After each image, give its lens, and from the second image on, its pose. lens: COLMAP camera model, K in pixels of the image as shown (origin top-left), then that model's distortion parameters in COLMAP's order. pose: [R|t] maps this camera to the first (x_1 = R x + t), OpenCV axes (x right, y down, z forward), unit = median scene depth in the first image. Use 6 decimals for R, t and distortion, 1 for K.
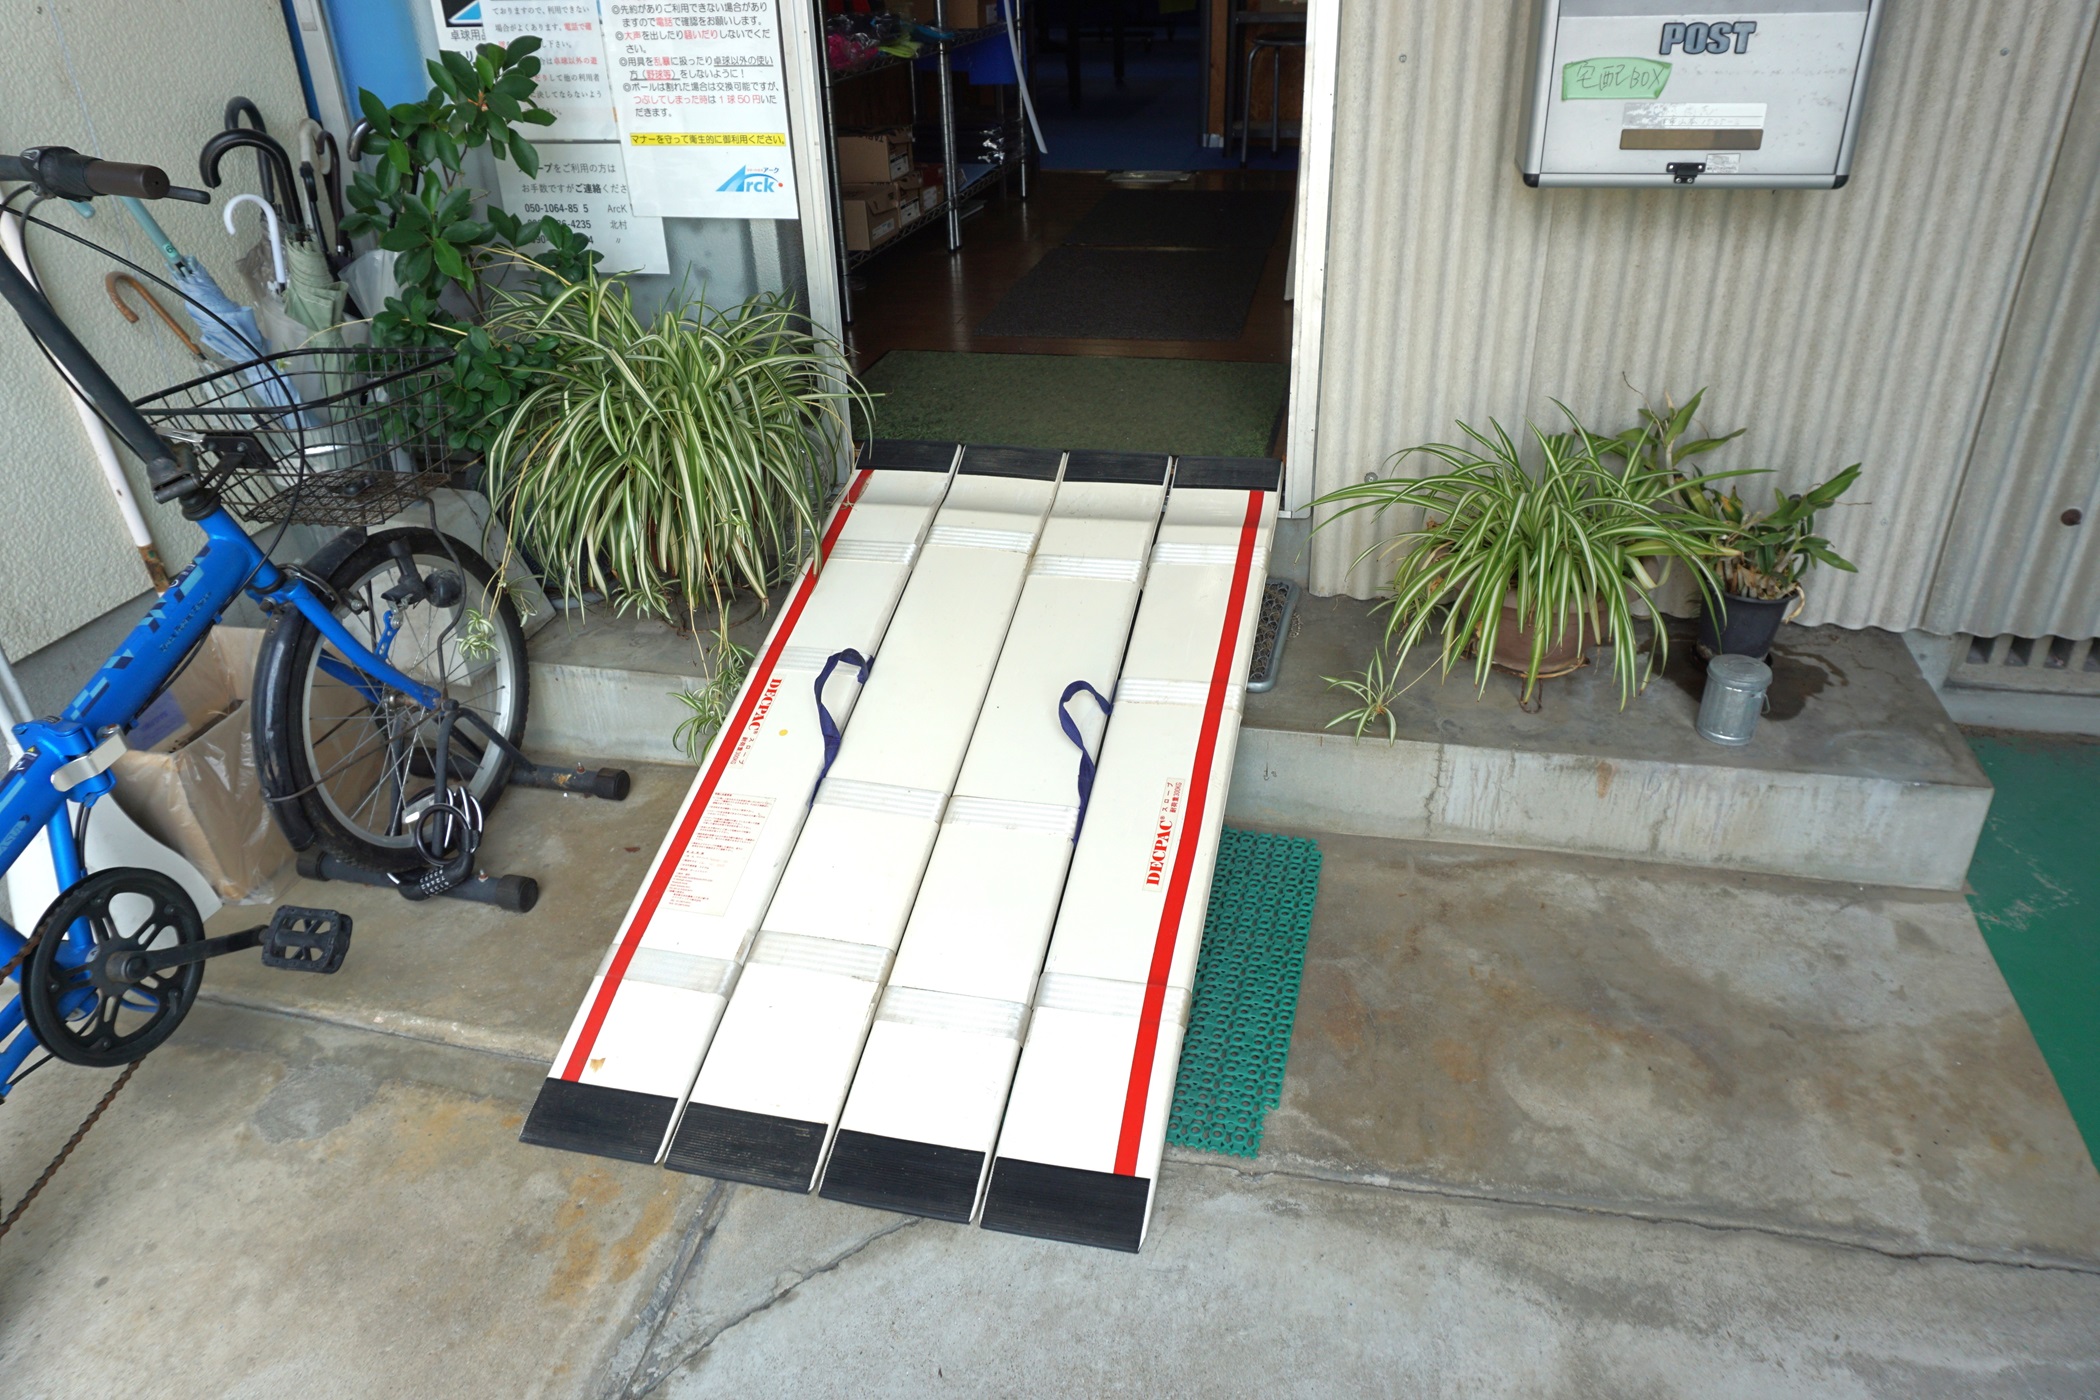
lens RADIAL K [[1433.7, 0, 1044.7], [0, 1433.7, 712.7], [0, 0, 1]] dist [-0.009826, 0.000526]
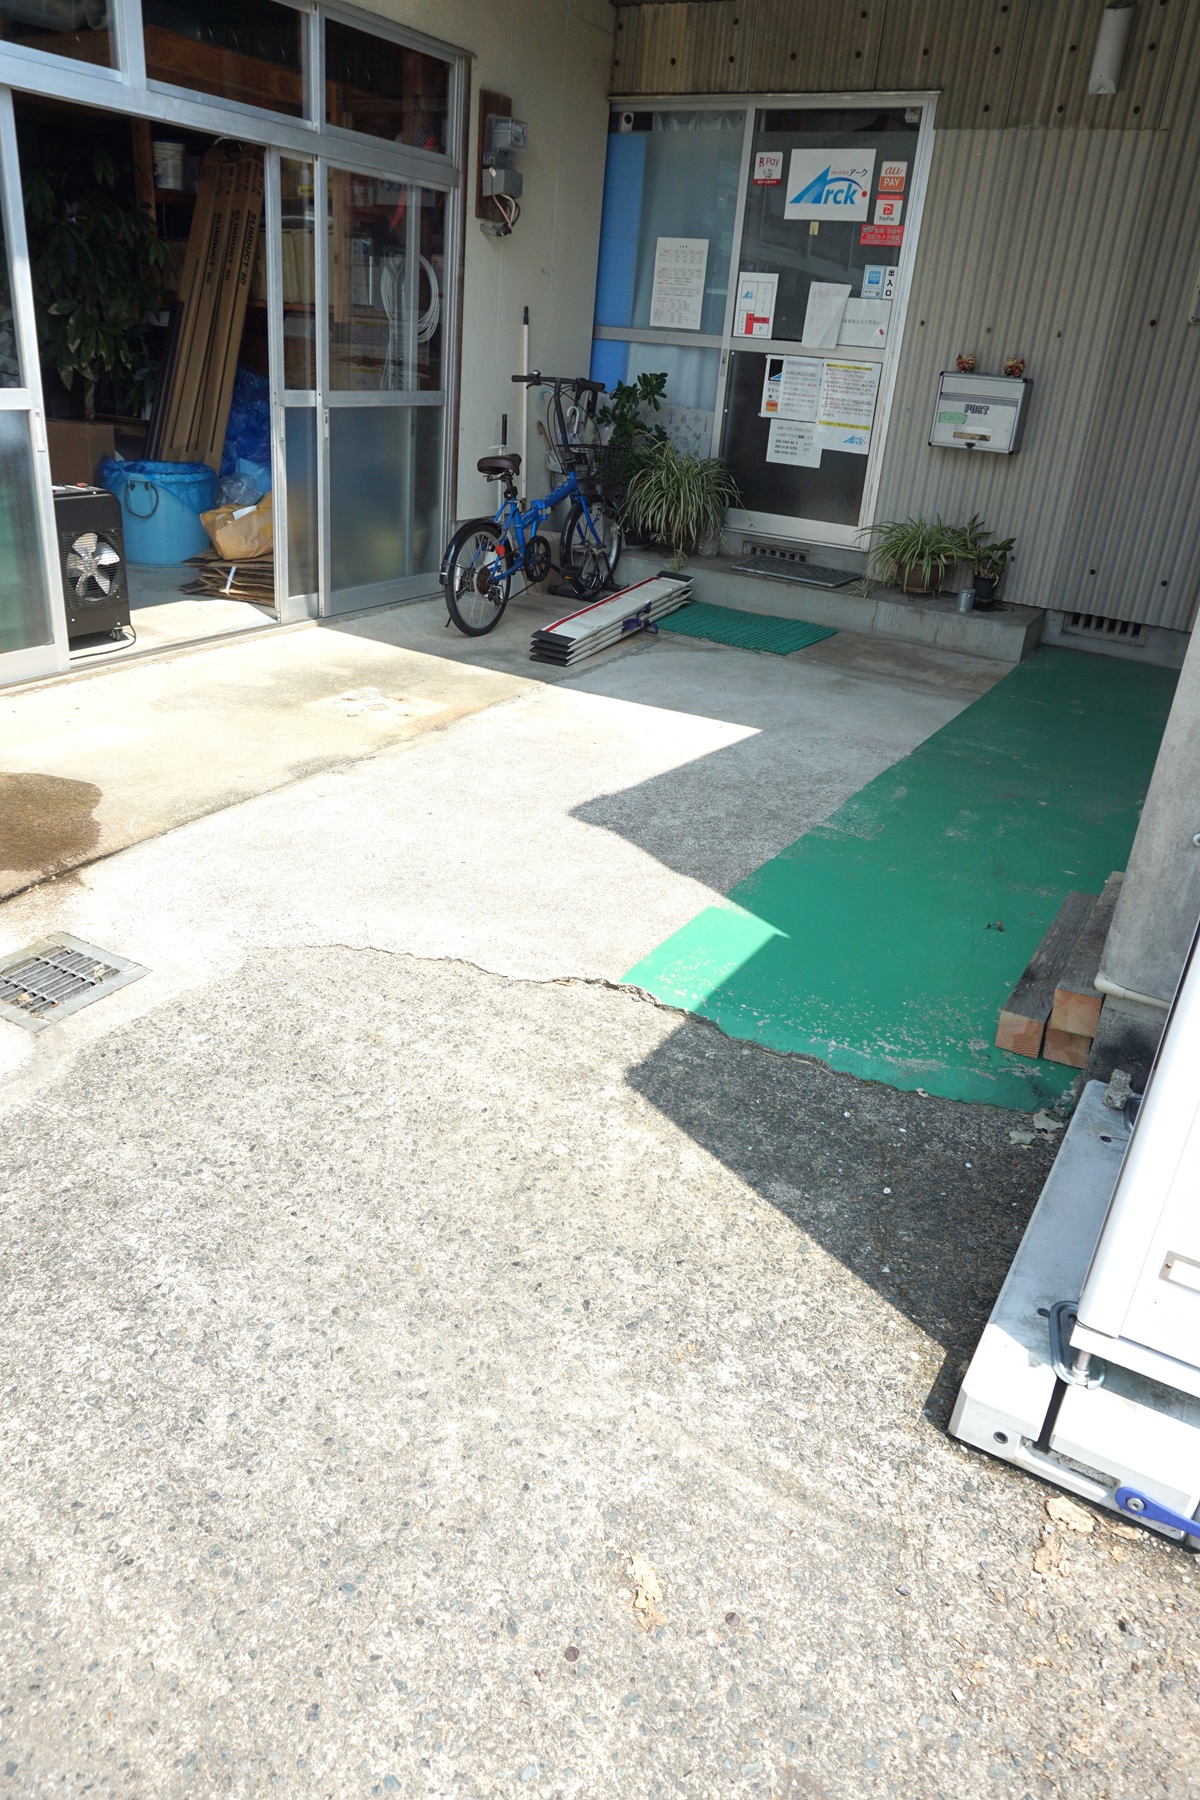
lens RADIAL K [[1228.9, 0, 599.5], [0, 1228.9, 891.2], [0, 0, 1]] dist [-0.009826, 0.000526]
pose [[0.952187, 0.216230, -0.215834, 0.460448], [-0.234096, 0.970320, -0.060654, 1.113354], [0.196312, 0.108279, 0.974544, -2.069103]]
